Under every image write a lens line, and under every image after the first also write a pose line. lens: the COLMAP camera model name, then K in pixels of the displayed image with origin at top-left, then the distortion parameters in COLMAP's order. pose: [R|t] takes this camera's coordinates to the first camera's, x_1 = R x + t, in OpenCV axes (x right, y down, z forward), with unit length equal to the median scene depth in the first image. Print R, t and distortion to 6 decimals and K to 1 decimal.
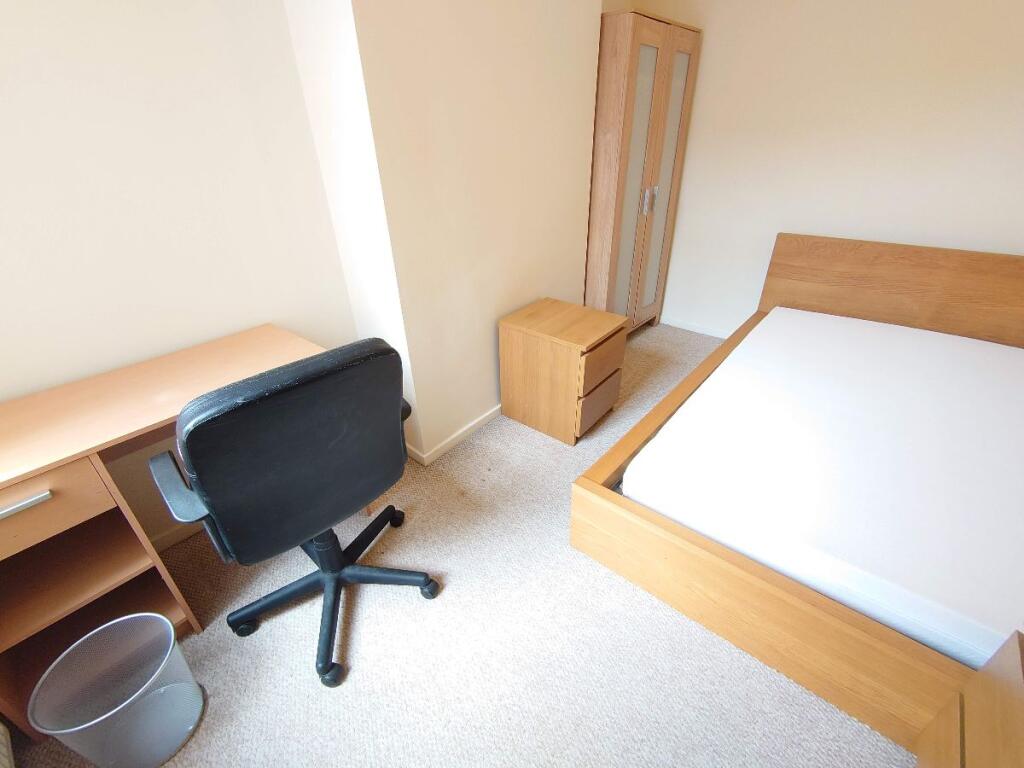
lens RADIAL K [[443.2, 0, 511.0], [0, 443.2, 377.5], [0, 0, 1]] dist [0.000906, 0.000103]
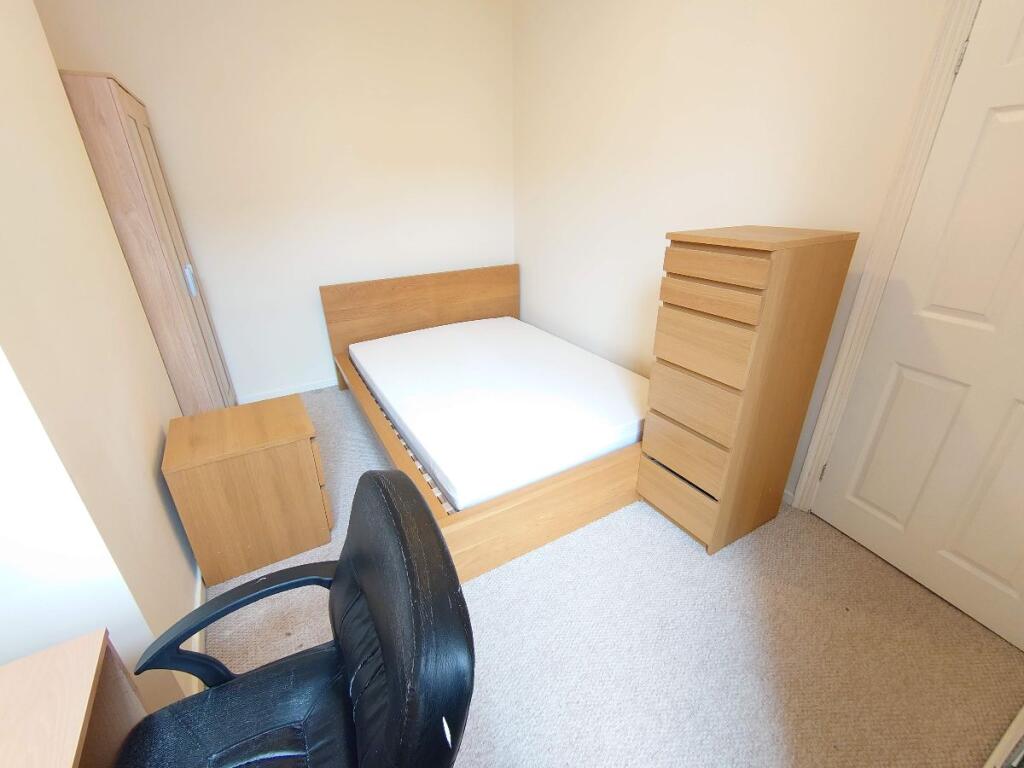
lens RADIAL K [[443.2, 0, 513.8], [0, 443.2, 382.1], [0, 0, 1]] dist [0.000906, 0.000103]
pose [[0.334749, -0.371163, 0.866130, -0.338991], [0.474357, 0.860577, 0.185450, -0.097305], [-0.814204, 0.348776, 0.464141, 0.155419]]
